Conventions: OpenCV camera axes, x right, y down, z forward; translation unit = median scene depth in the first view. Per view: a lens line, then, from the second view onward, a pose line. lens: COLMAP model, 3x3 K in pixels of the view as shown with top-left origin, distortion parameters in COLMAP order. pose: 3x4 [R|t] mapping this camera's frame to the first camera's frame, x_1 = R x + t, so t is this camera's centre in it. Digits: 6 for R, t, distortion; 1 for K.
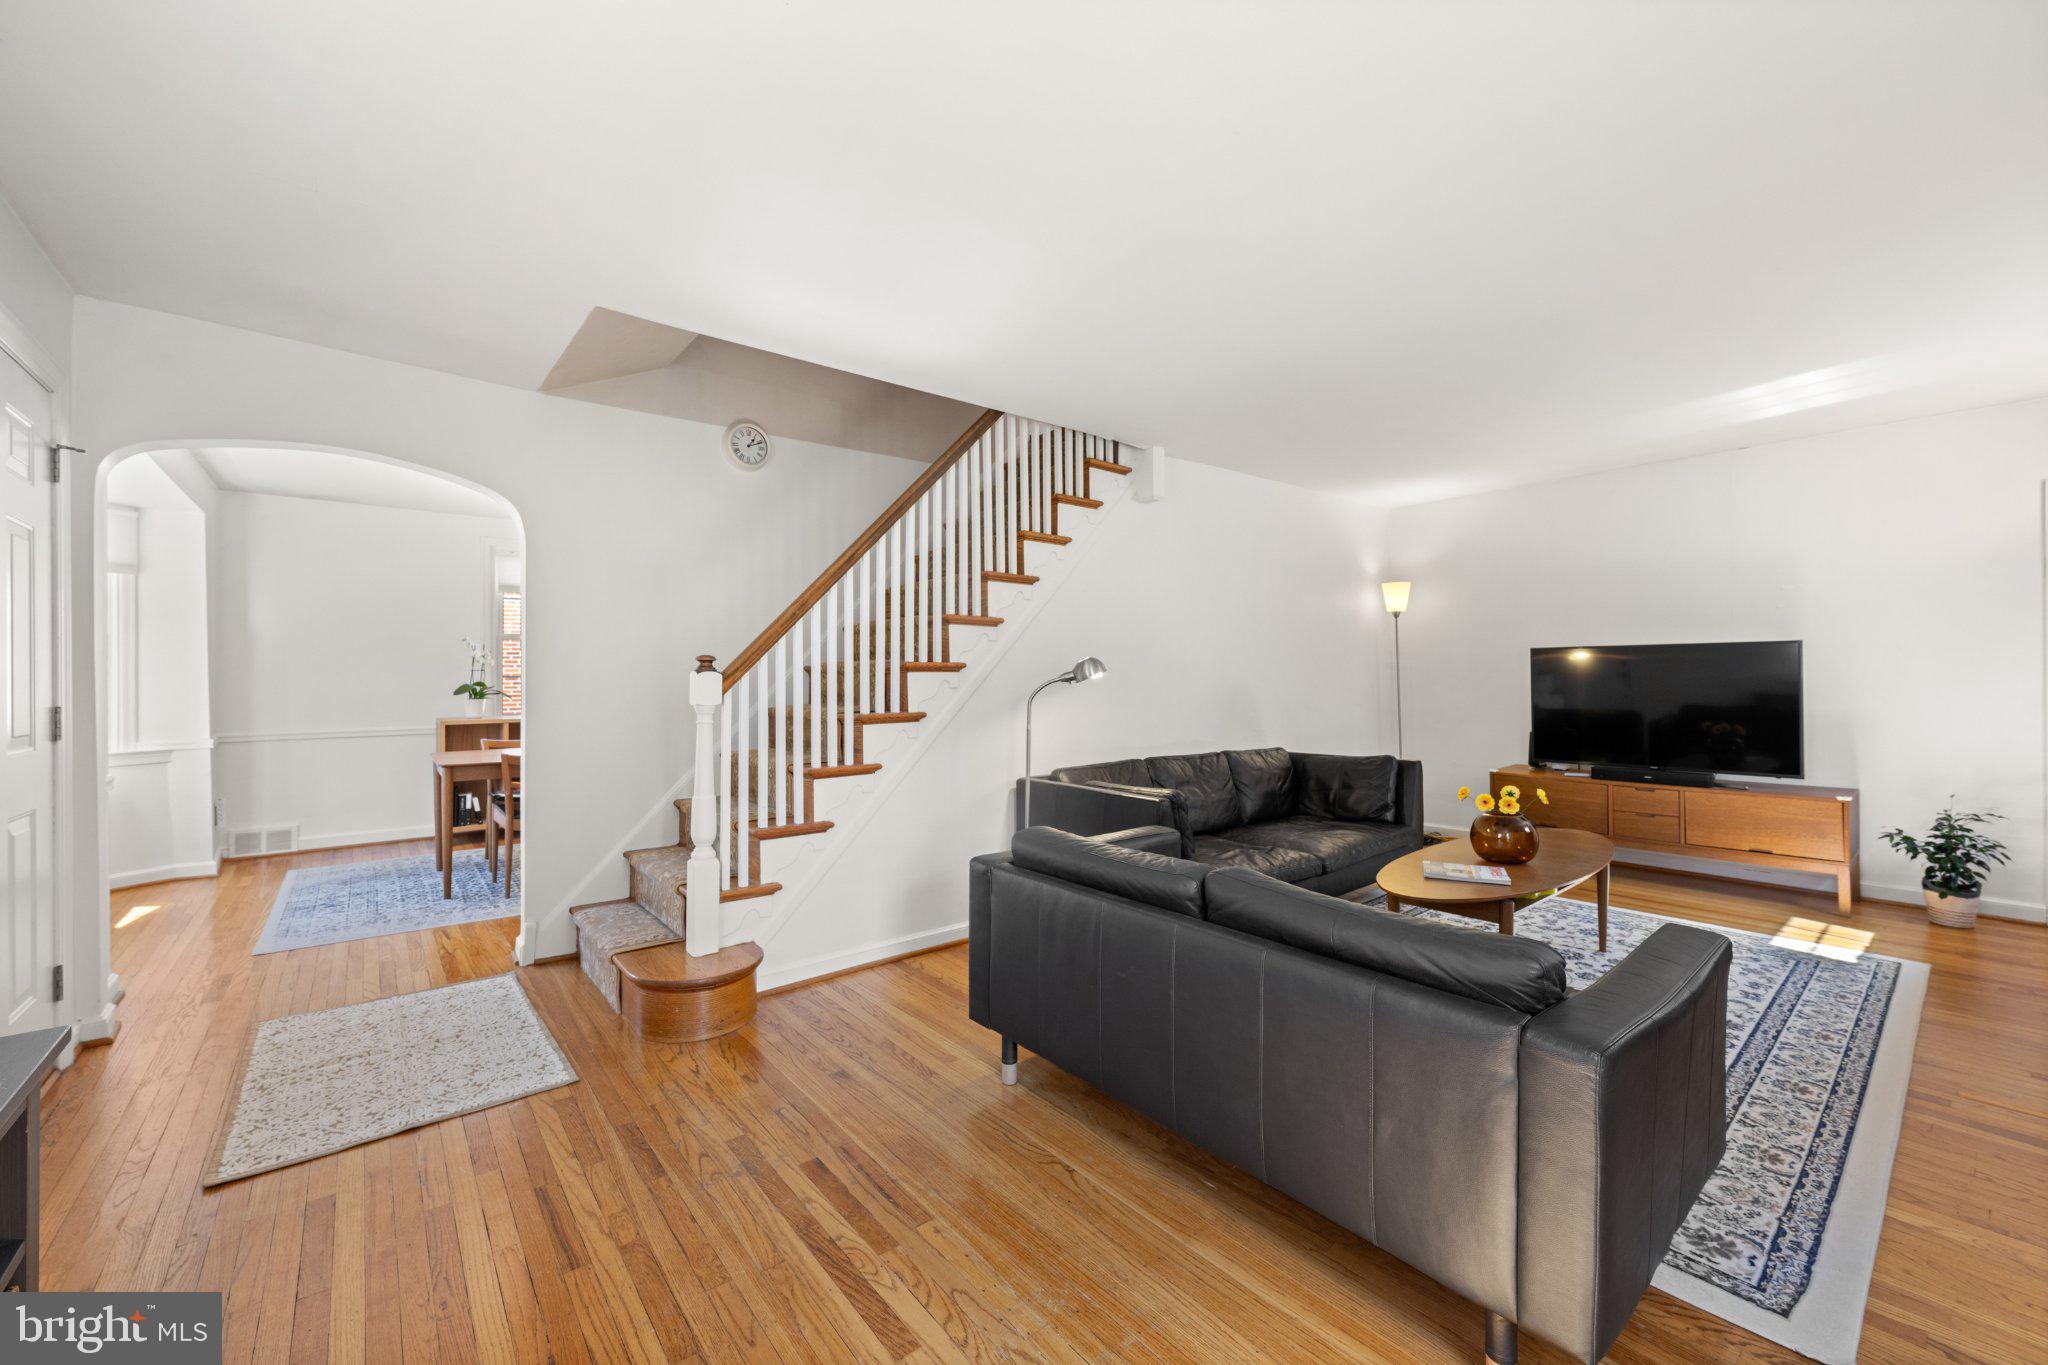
lens RADIAL K [[811.8, 0, 1018.9], [0, 811.8, 682.7], [0, 0, 1]] dist [0.000136, 0.000327]
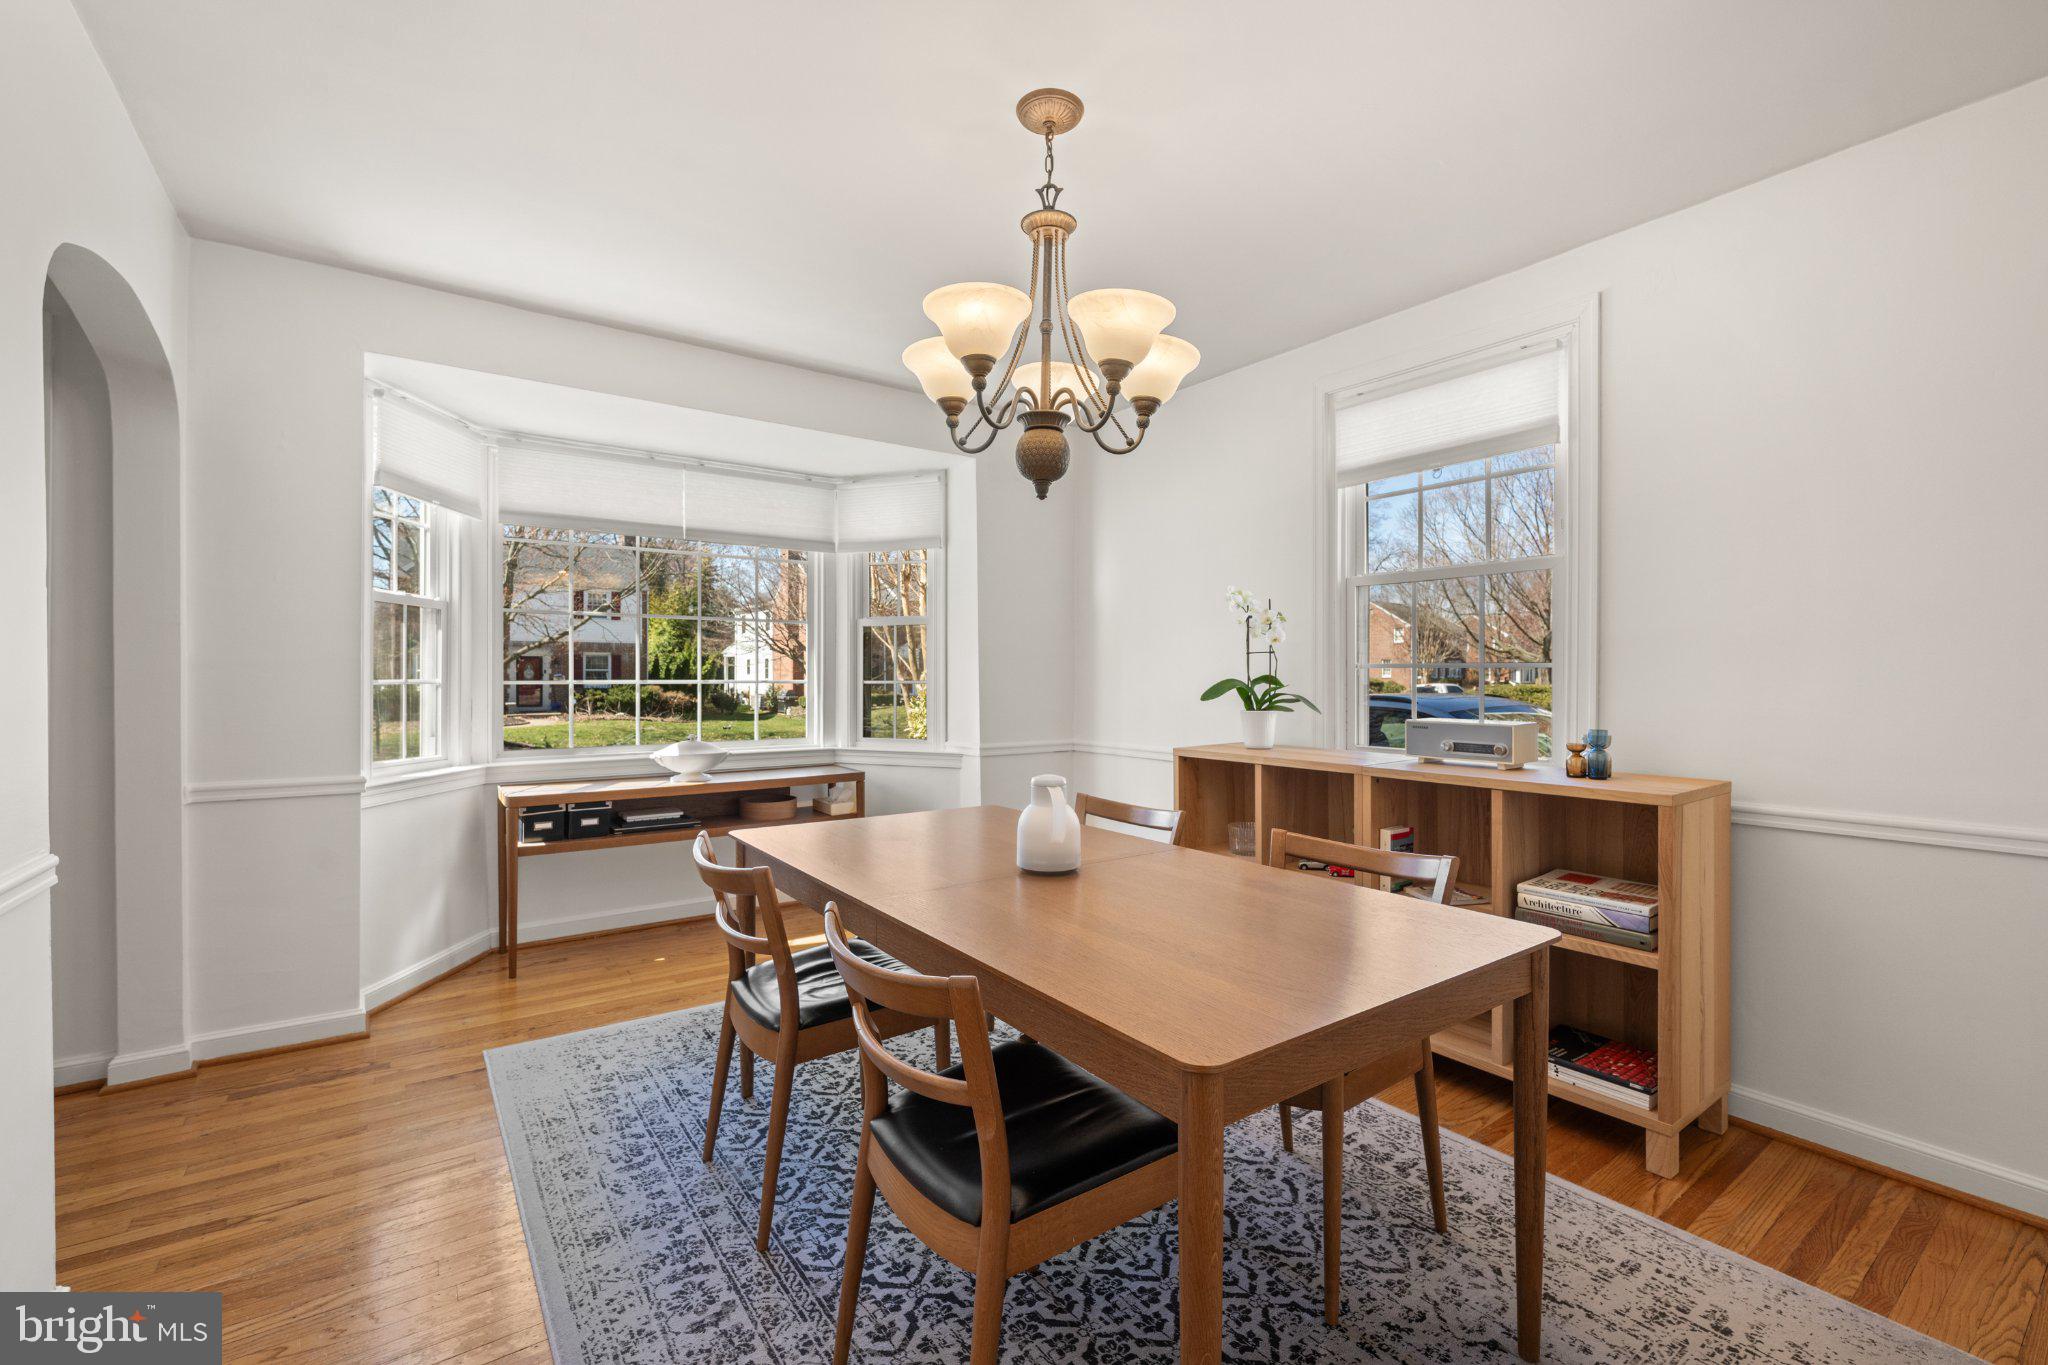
lens RADIAL K [[877.9, 0, 1024.0], [0, 877.9, 682.5], [0, 0, 1]] dist [0.000775, 0.000053]
pose [[-0.063345, 0.008960, -0.997951, -0.184078], [-0.010513, 0.999898, 0.009645, -0.000549], [0.997936, 0.011103, -0.063244, 1.346142]]
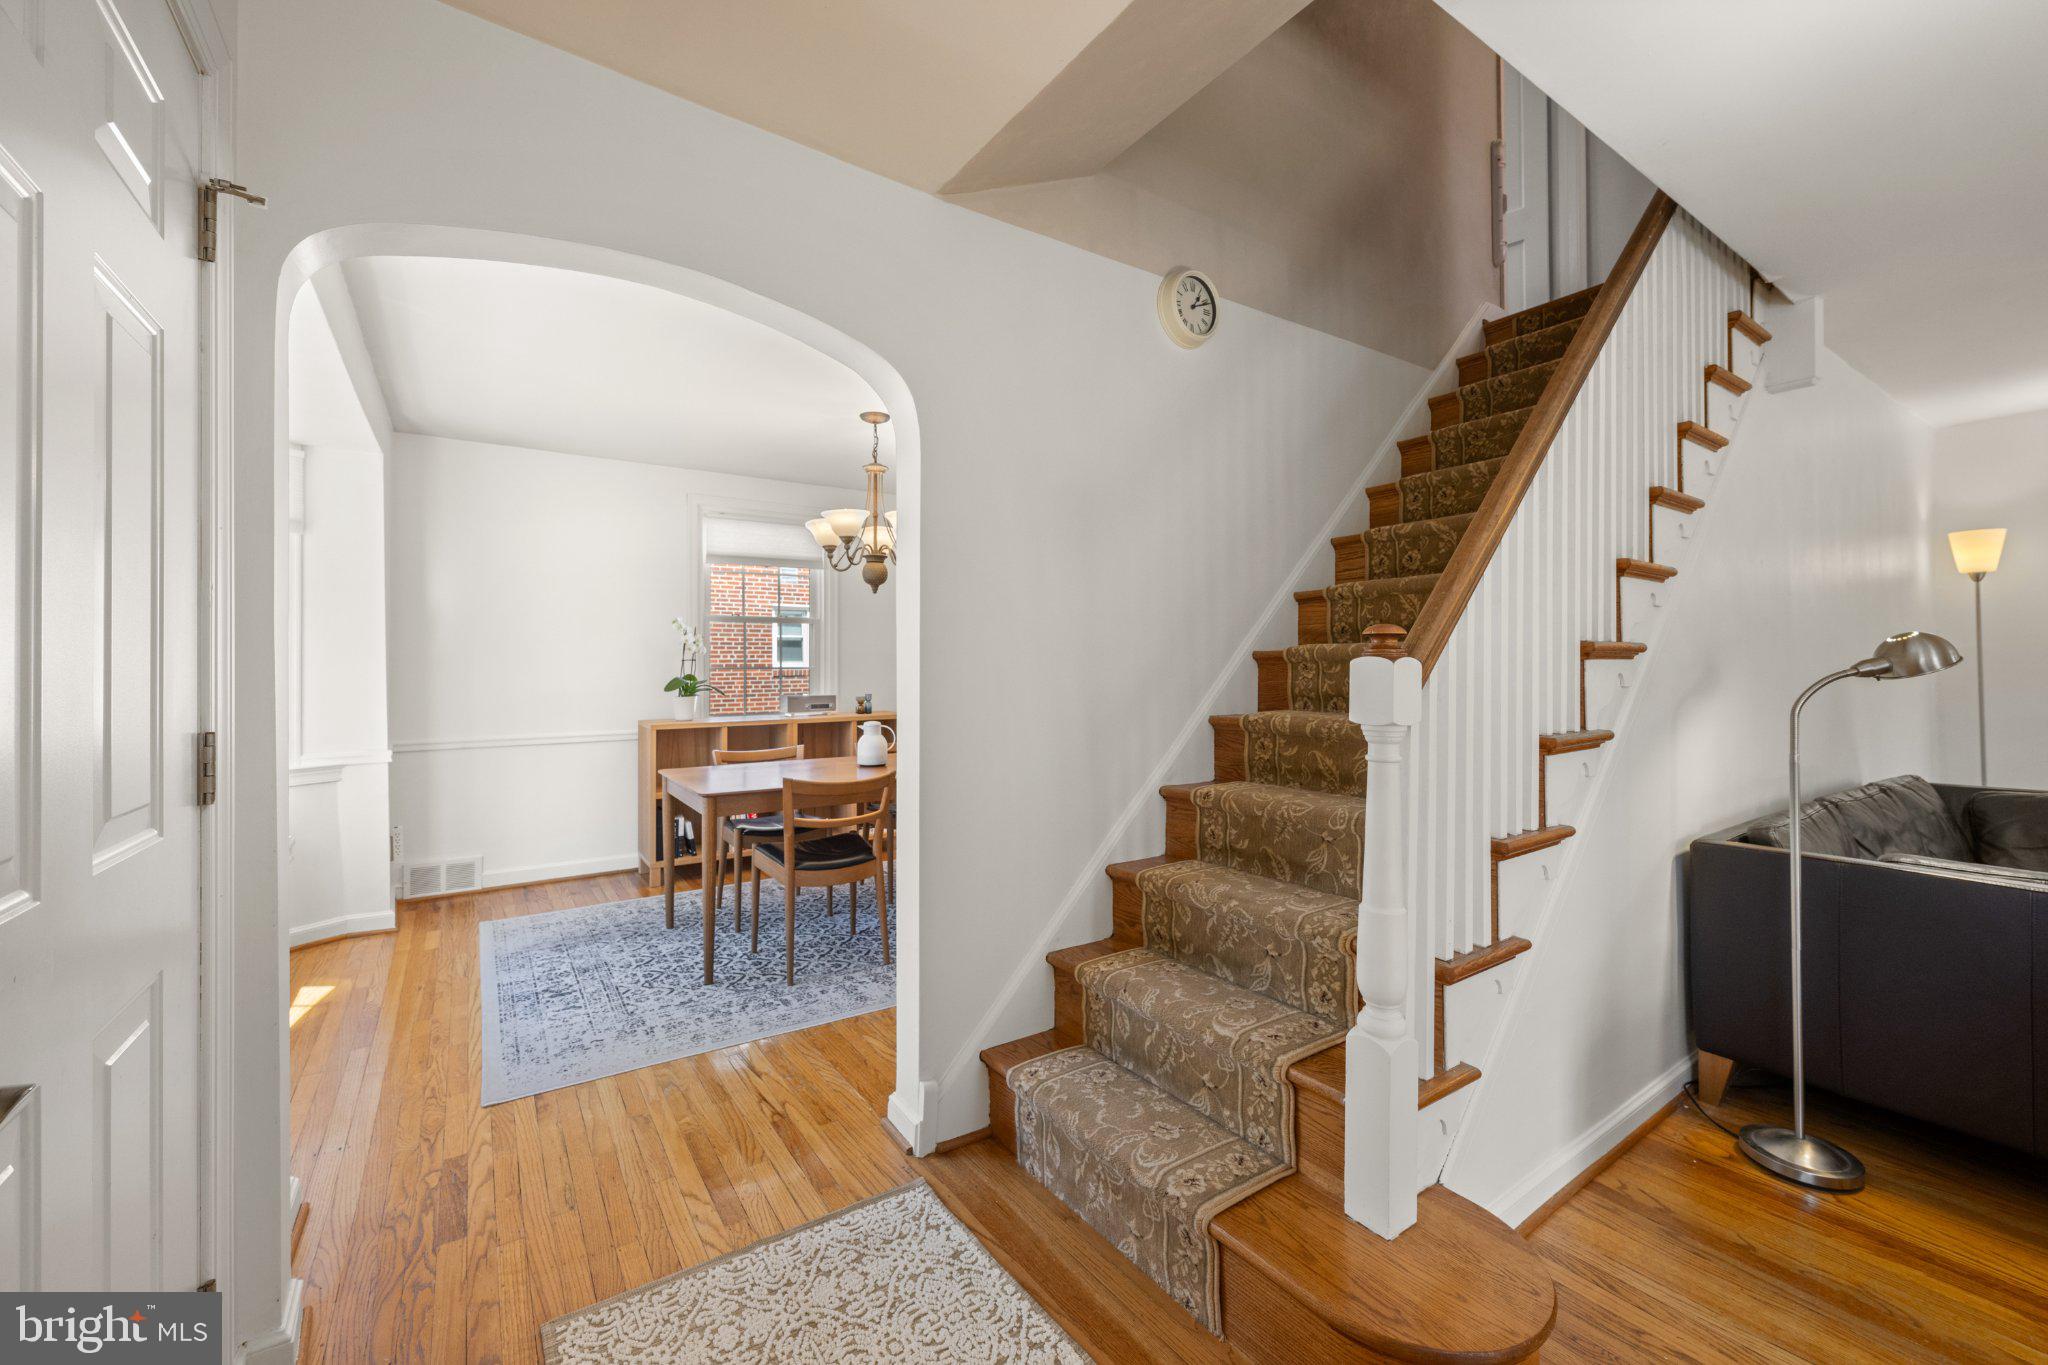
lens RADIAL K [[817.4, 0, 1021.3], [0, 817.4, 669.5], [0, 0, 1]] dist [-0.000736, 0.000429]
pose [[0.996423, -0.000556, -0.084500, -0.416113], [0.000071, 0.999984, -0.005741, -0.002587], [0.084502, 0.005714, 0.996407, 0.350502]]
